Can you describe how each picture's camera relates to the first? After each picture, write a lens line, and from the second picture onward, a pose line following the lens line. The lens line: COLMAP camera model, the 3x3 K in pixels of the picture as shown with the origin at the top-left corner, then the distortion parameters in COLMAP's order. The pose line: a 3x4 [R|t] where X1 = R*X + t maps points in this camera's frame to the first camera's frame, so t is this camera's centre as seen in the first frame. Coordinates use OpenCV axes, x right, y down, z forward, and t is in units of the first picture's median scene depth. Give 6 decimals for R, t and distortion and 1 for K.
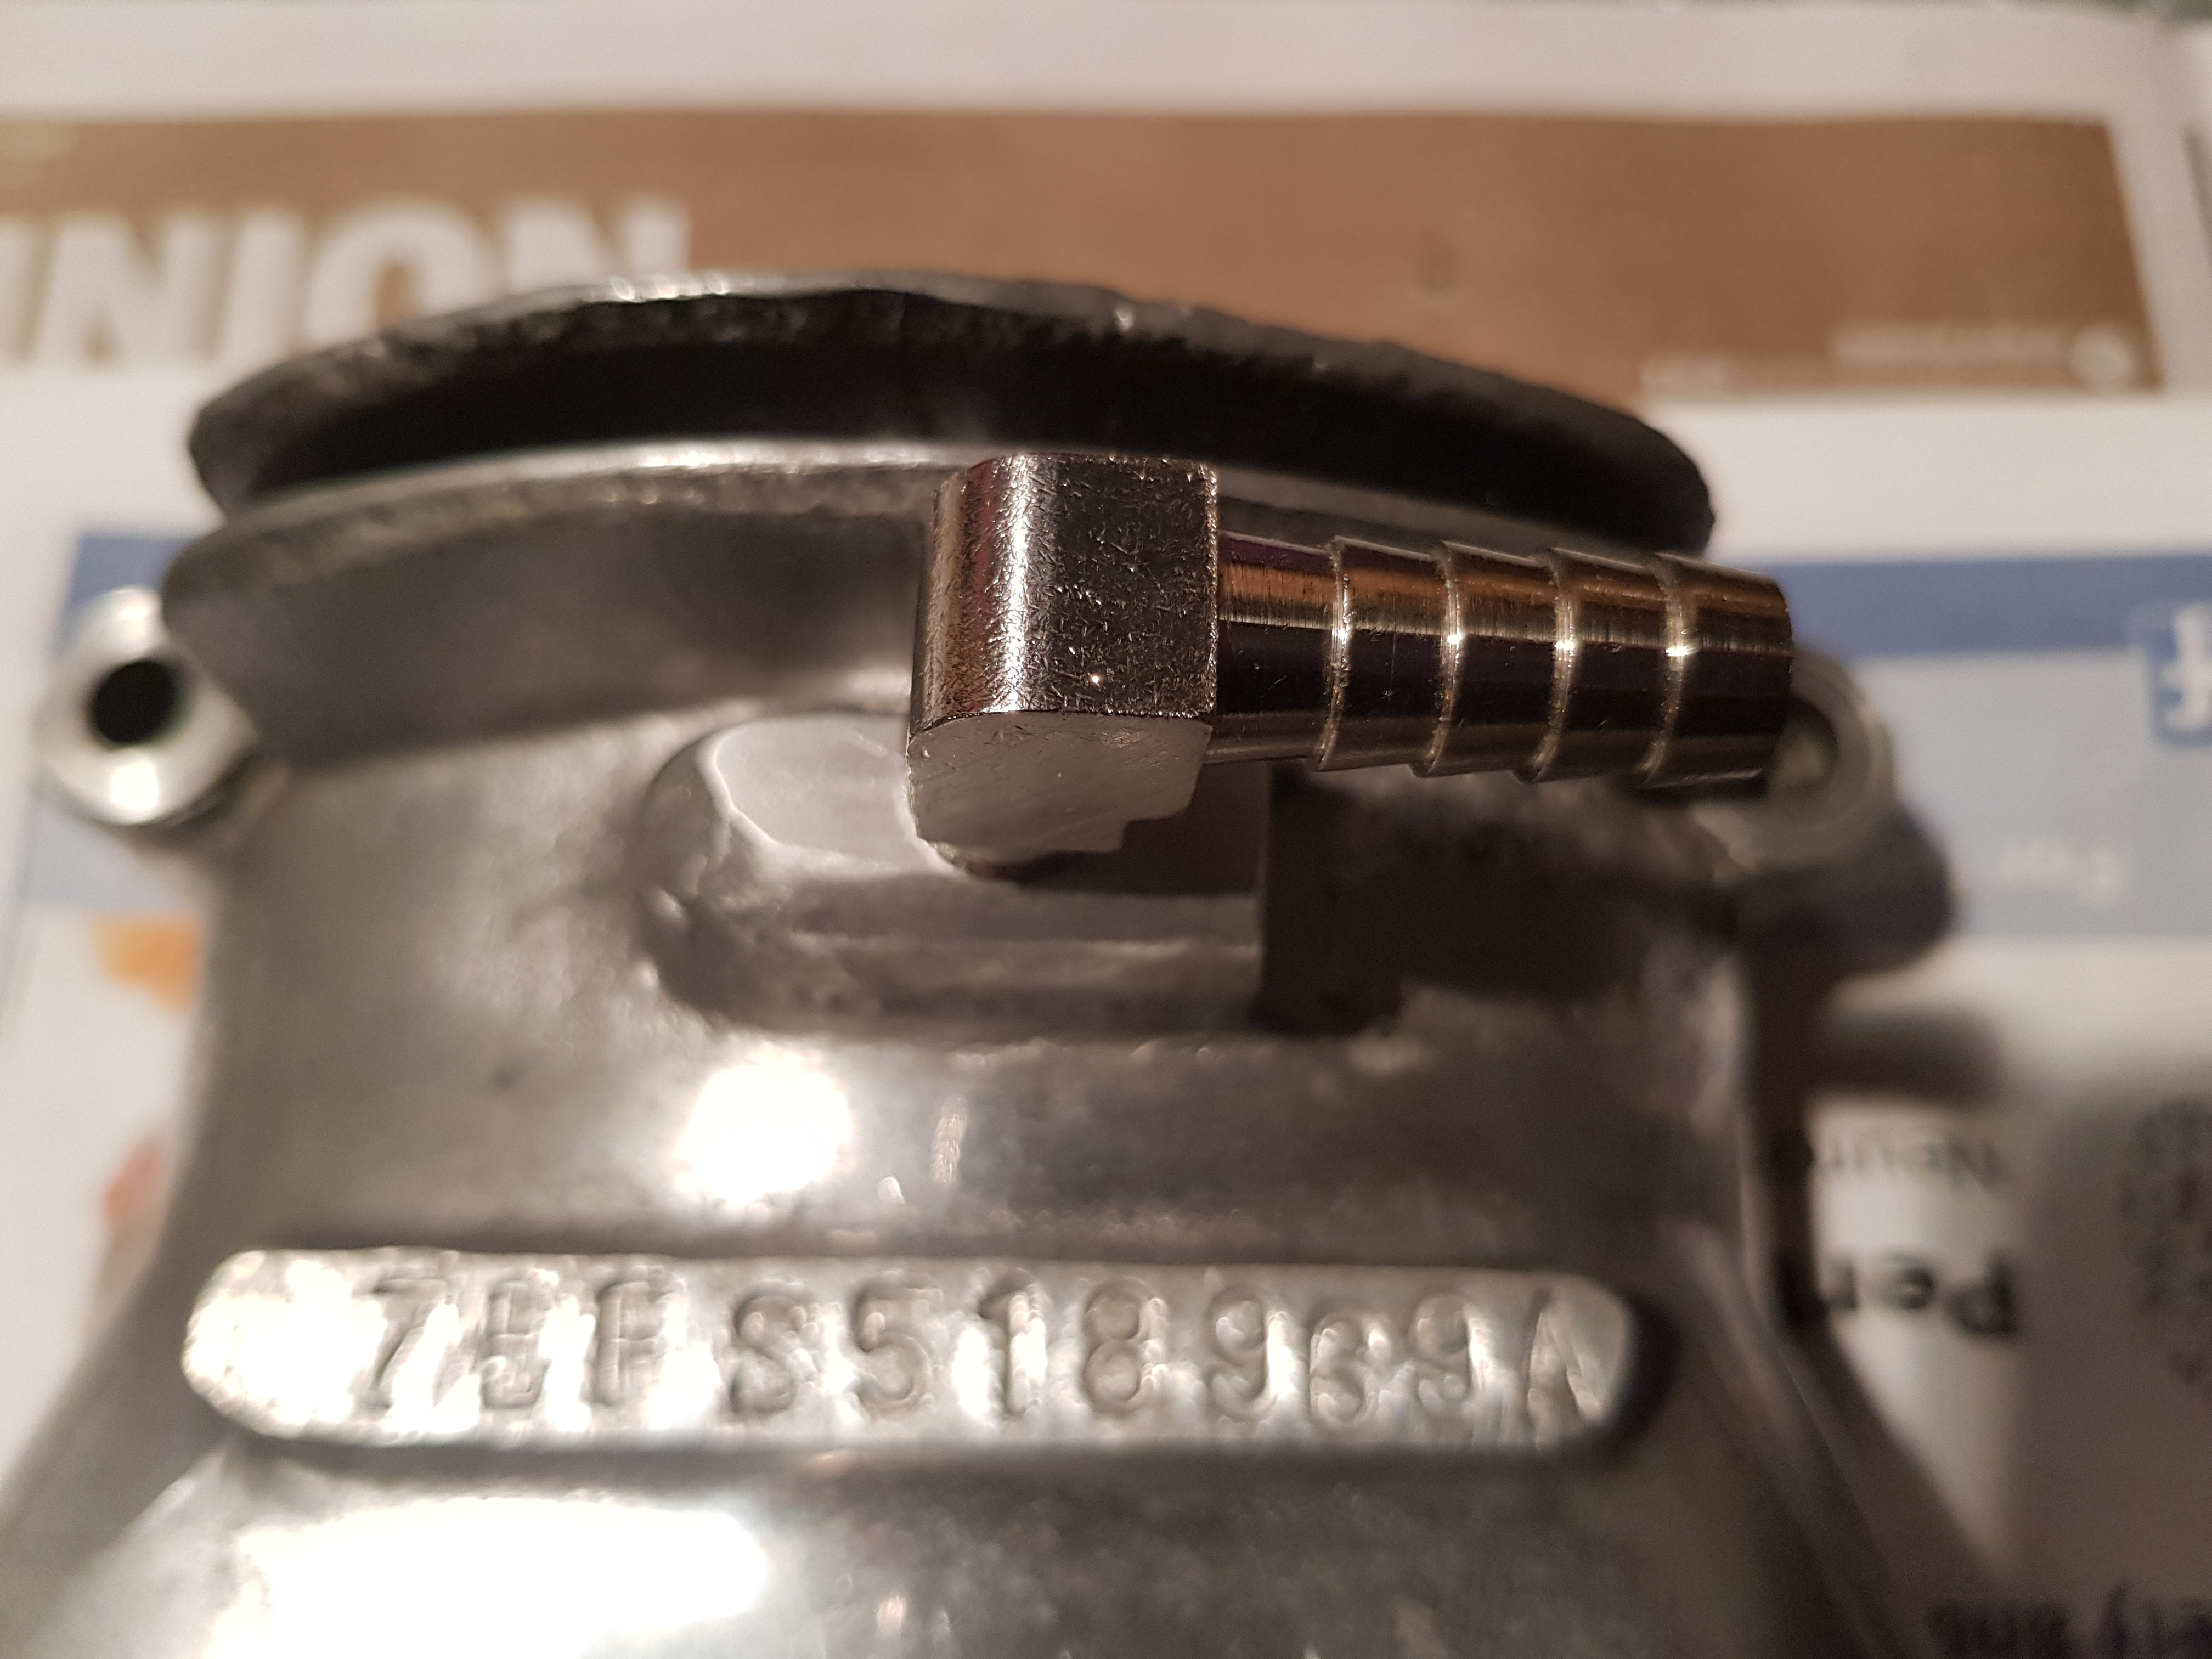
lens RADIAL K [[2100.6, 0, 1106.0], [0, 2100.6, 829.5], [0, 0, 1]] dist [0.008706, -0.292324]
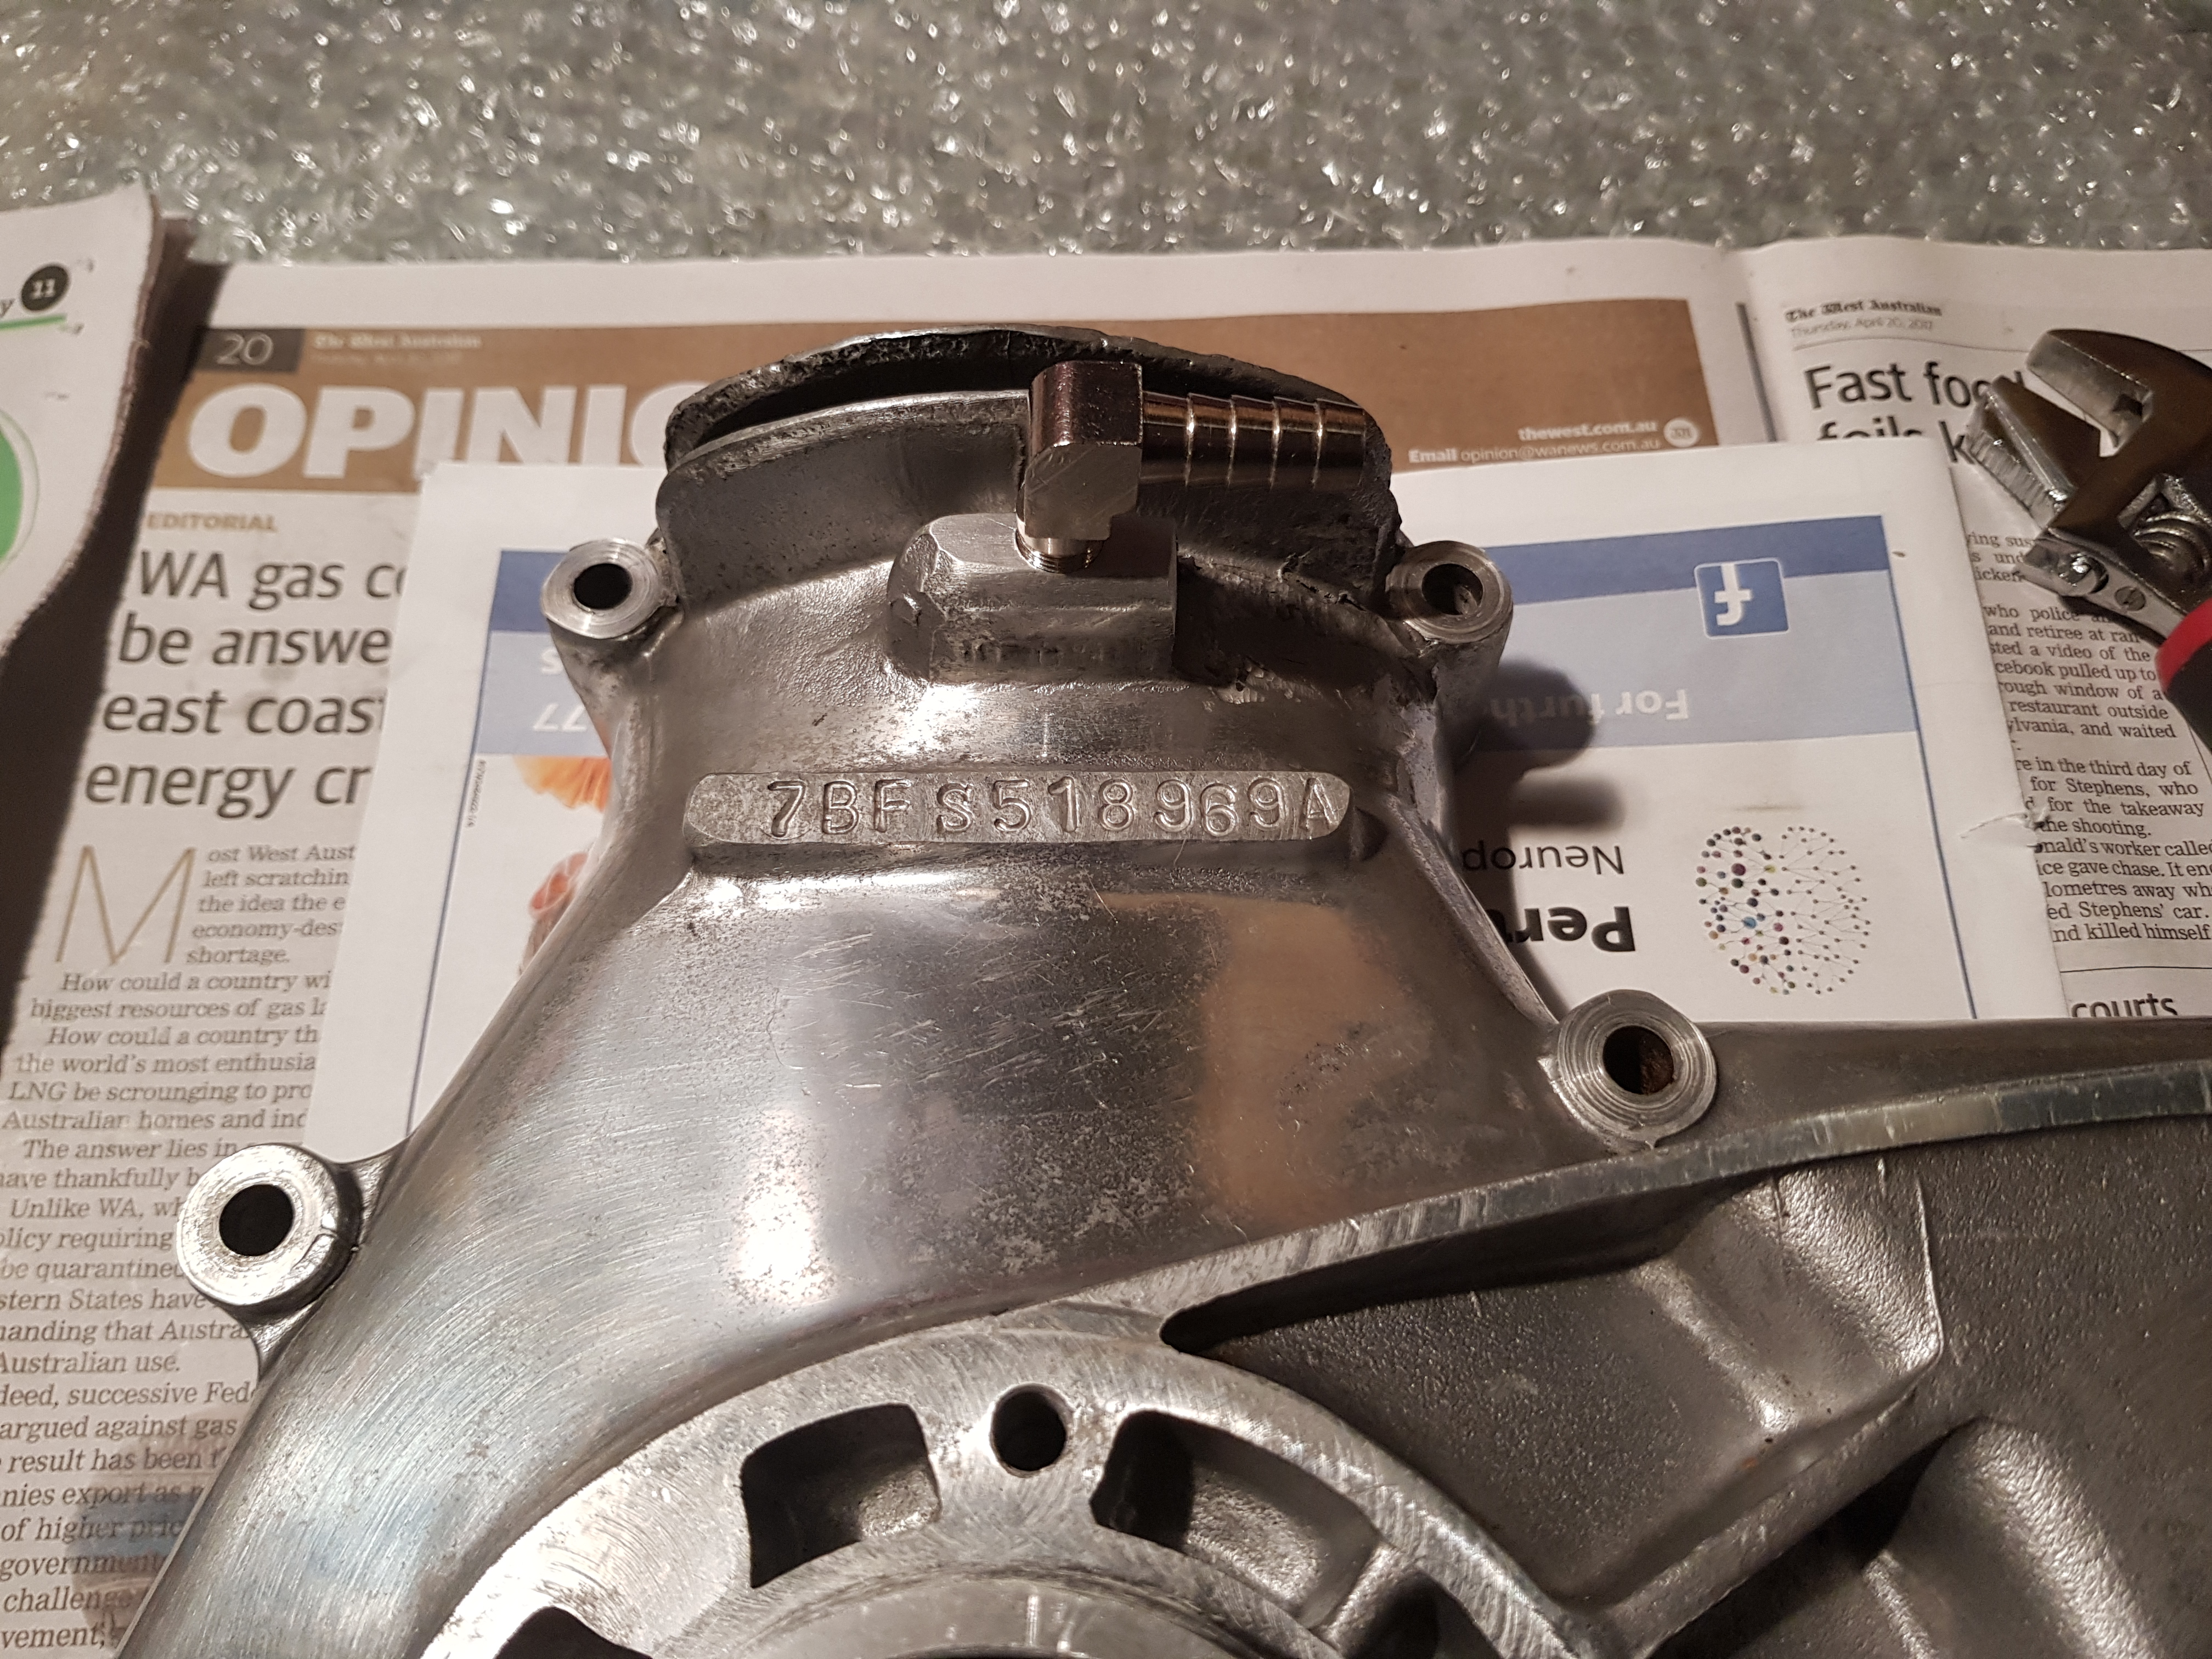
lens RADIAL K [[2100.6, 0, 1106.0], [0, 2100.6, 829.5], [0, 0, 1]] dist [0.008706, -0.292324]
pose [[0.999696, -0.024651, -0.000989, -0.001338], [0.024185, 0.987123, -0.158124, 0.617701], [0.004874, 0.158052, 0.987419, -1.143754]]
